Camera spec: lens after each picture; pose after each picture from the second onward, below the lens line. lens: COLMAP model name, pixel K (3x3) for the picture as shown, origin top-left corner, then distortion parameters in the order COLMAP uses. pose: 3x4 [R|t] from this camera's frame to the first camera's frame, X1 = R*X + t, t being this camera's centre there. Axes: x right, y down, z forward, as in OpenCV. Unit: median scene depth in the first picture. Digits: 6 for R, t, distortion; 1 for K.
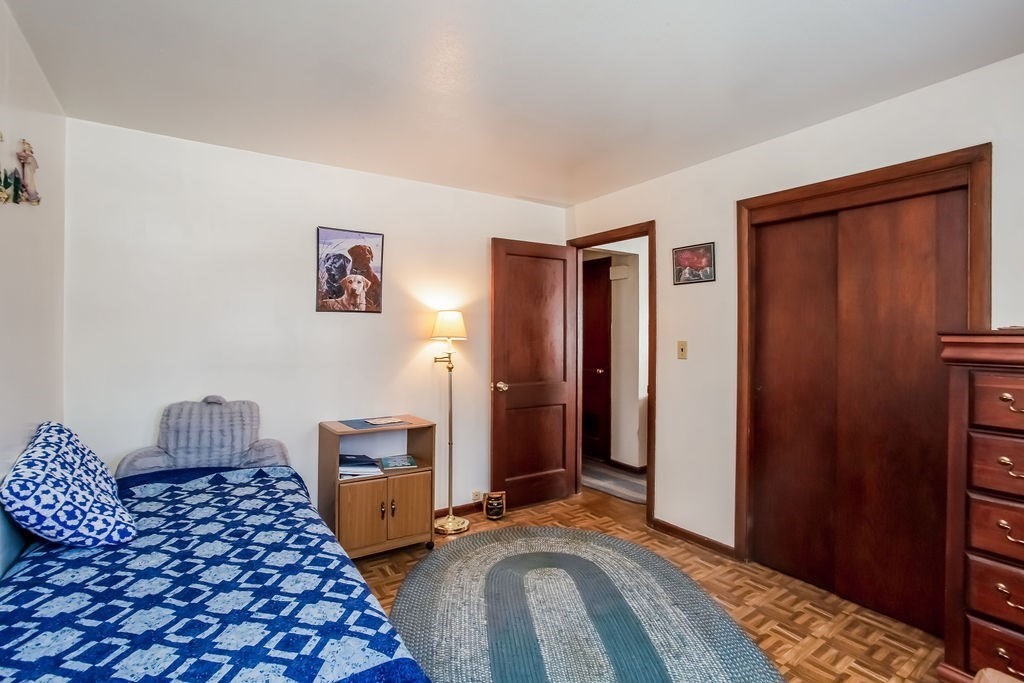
lens RADIAL K [[501.2, 0, 512.4], [0, 501.2, 318.6], [0, 0, 1]] dist [-0.048428, 0.017596]
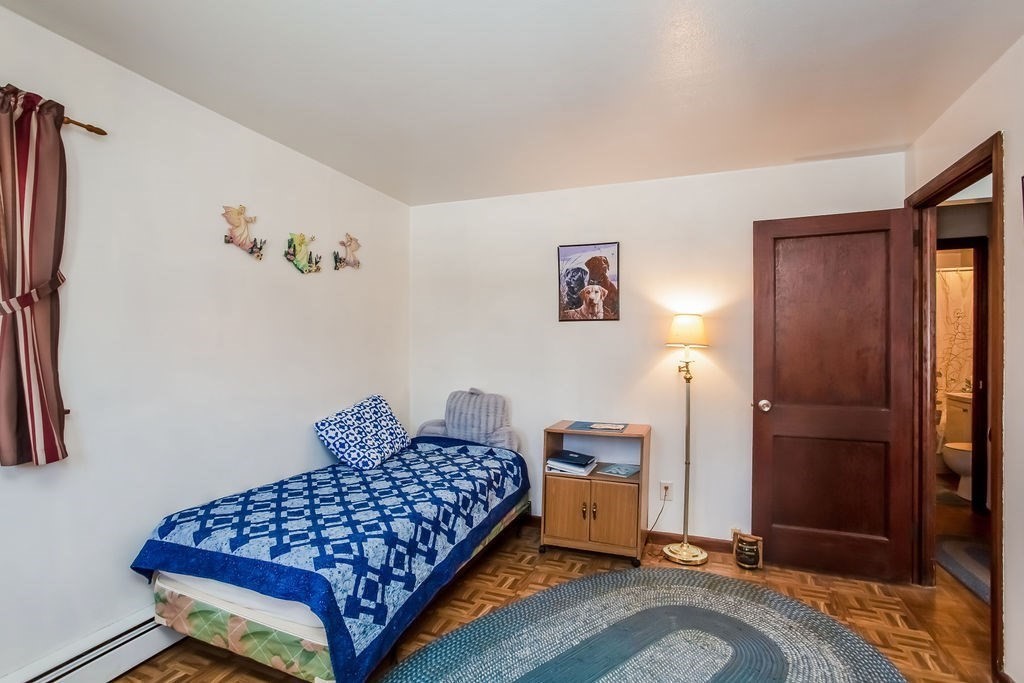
lens RADIAL K [[501.2, 0, 502.4], [0, 501.2, 333.0], [0, 0, 1]] dist [-0.048428, 0.017596]
pose [[0.552965, -0.021510, -0.832927, 0.480051], [0.028176, 0.999578, -0.007108, 0.015966], [0.832728, -0.019538, 0.553338, 0.264895]]
